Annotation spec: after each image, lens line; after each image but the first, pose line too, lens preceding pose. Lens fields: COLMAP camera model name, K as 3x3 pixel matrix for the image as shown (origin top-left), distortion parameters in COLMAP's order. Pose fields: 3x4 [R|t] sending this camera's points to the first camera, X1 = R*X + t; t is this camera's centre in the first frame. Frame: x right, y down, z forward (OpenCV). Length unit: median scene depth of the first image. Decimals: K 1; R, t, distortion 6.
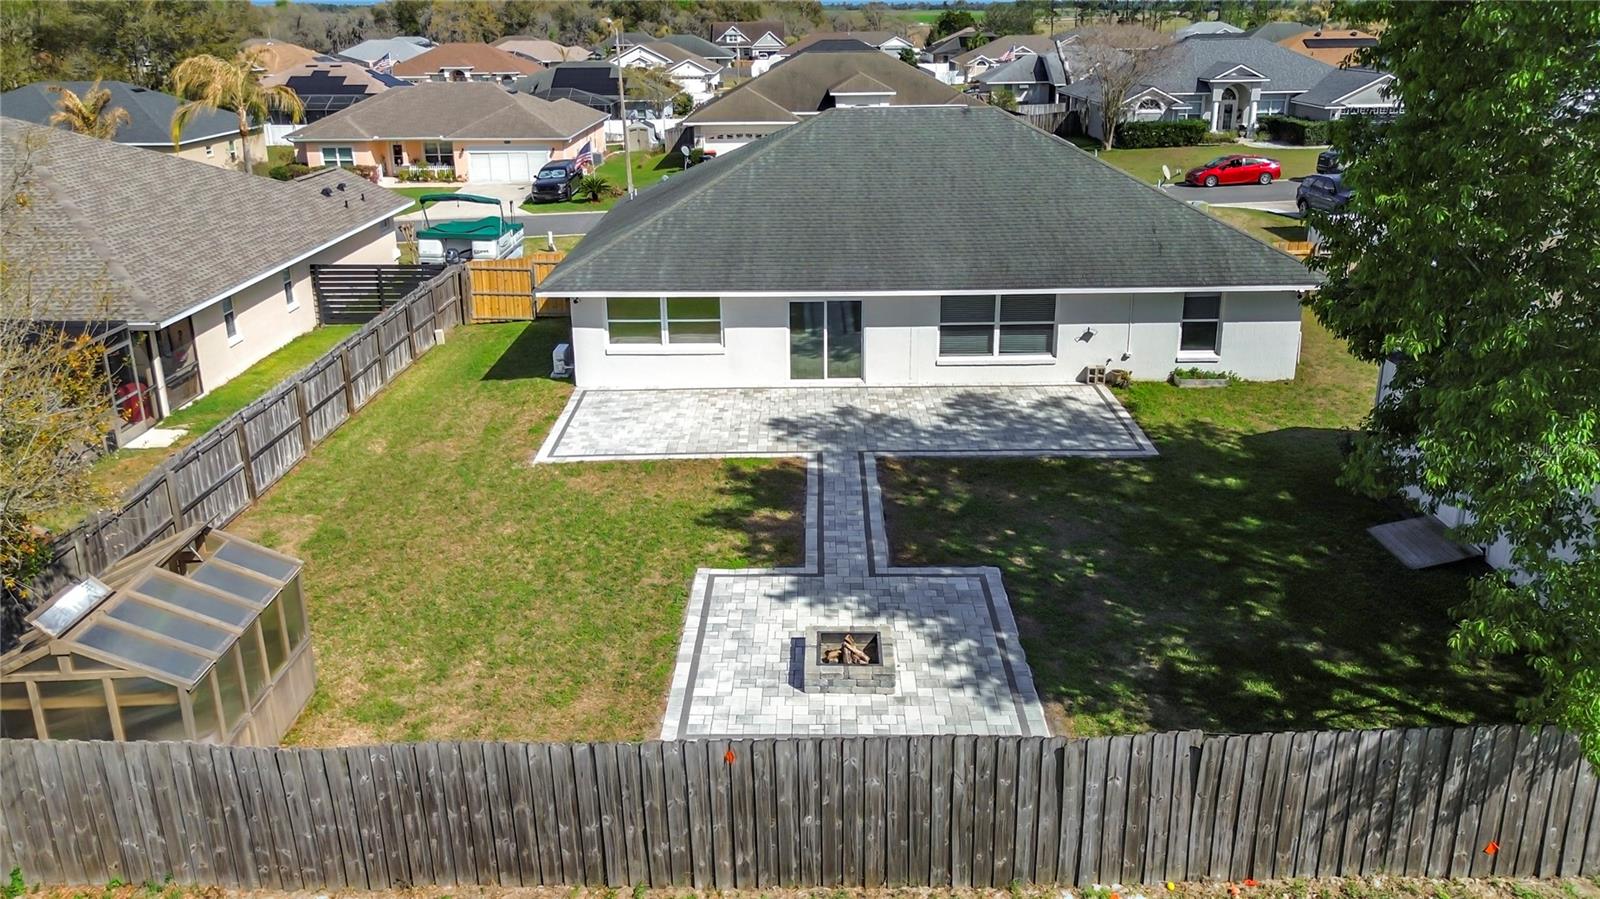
lens RADIAL K [[1147.7, 0, 800.0], [0, 1147.7, 449.5], [0, 0, 1]] dist [0.042385, -0.066961]
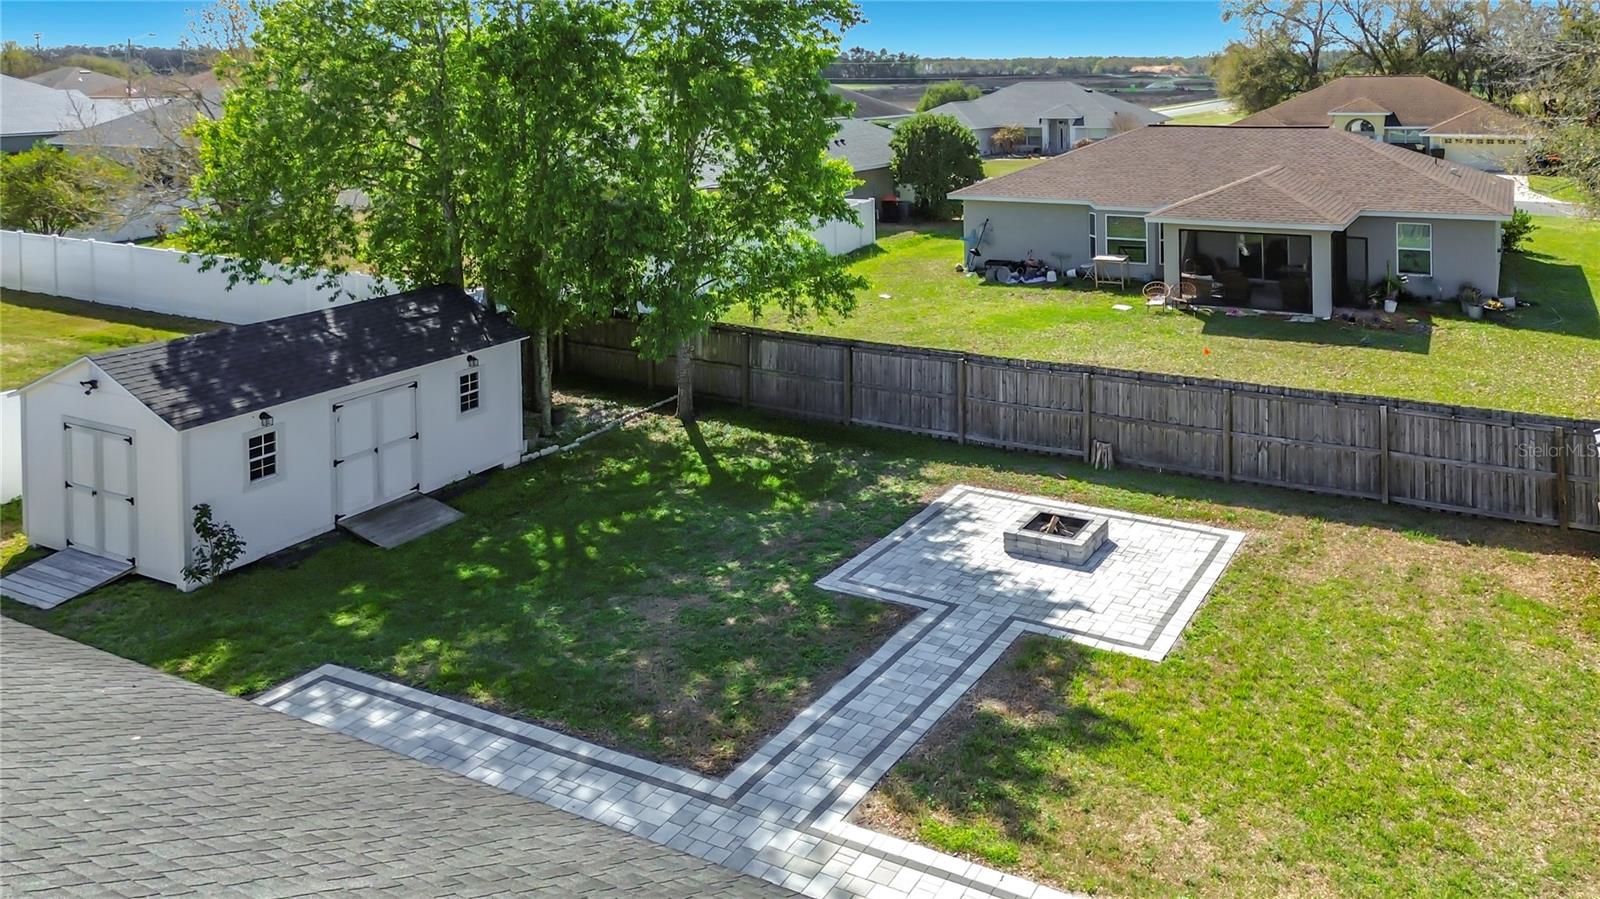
lens RADIAL K [[1147.7, 0, 800.0], [0, 1147.7, 449.5], [0, 0, 1]] dist [0.042385, -0.066961]
pose [[-0.860923, -0.132610, 0.491148, -0.194215], [0.198189, 0.801731, 0.563869, -0.391521], [-0.468543, 0.582788, -0.663947, 1.250188]]
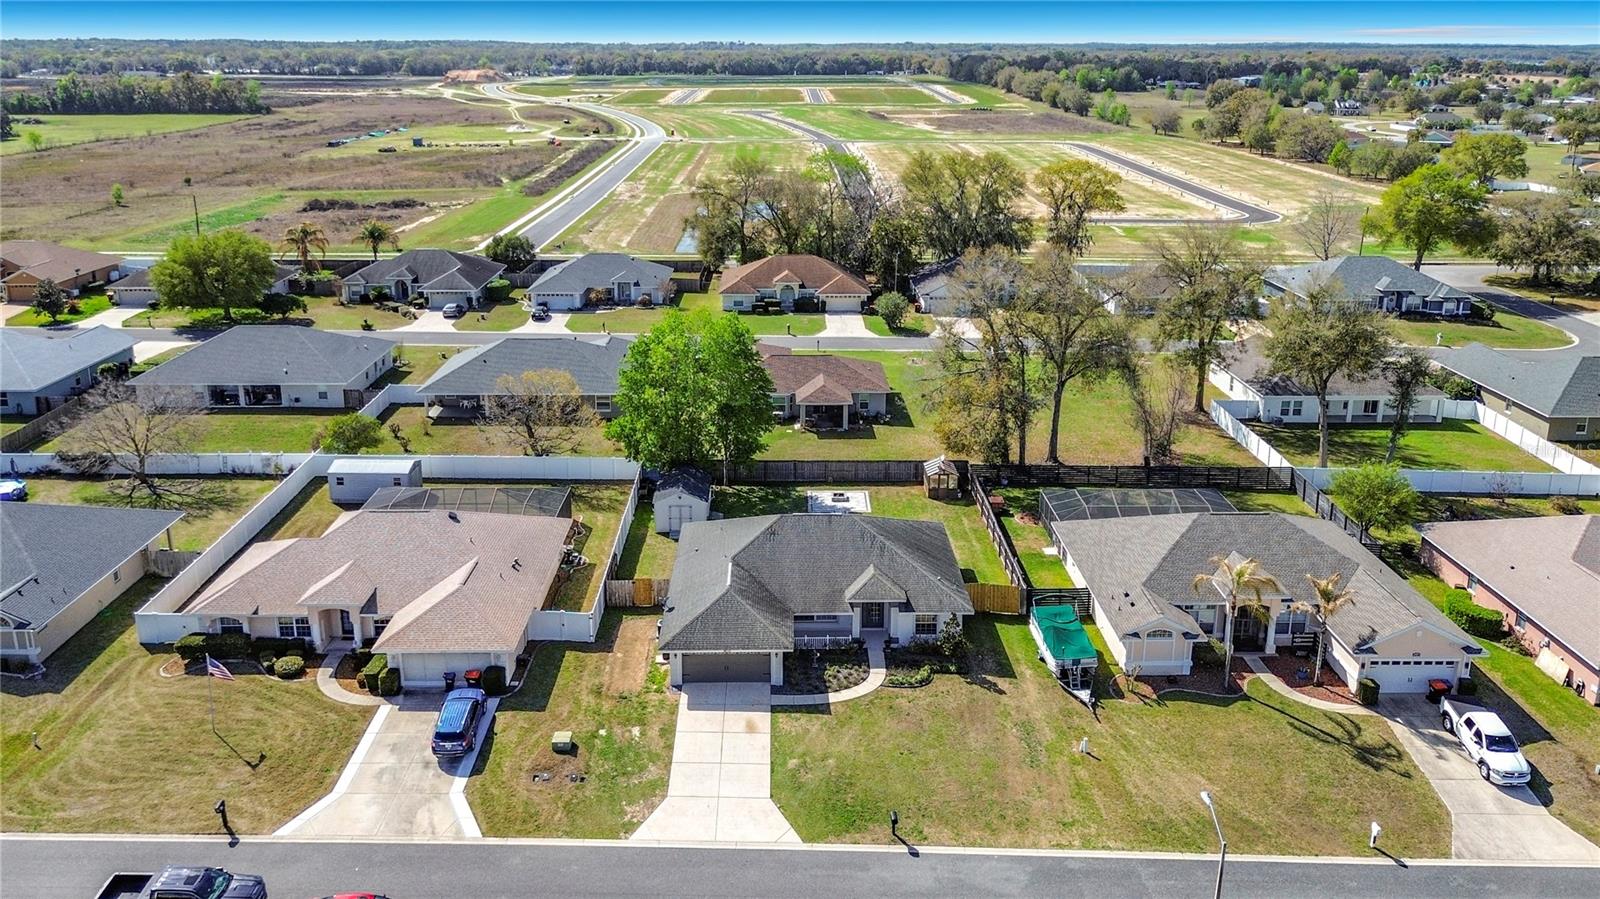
lens RADIAL K [[1174.4, 0, 803.2], [0, 1174.4, 417.8], [0, 0, 1]] dist [0.037113, -0.064921]
pose [[-0.999760, 0.012530, -0.017956, 0.223500], [-0.001416, 0.781355, 0.624086, -2.625287], [0.021849, 0.623962, -0.781149, 3.691407]]
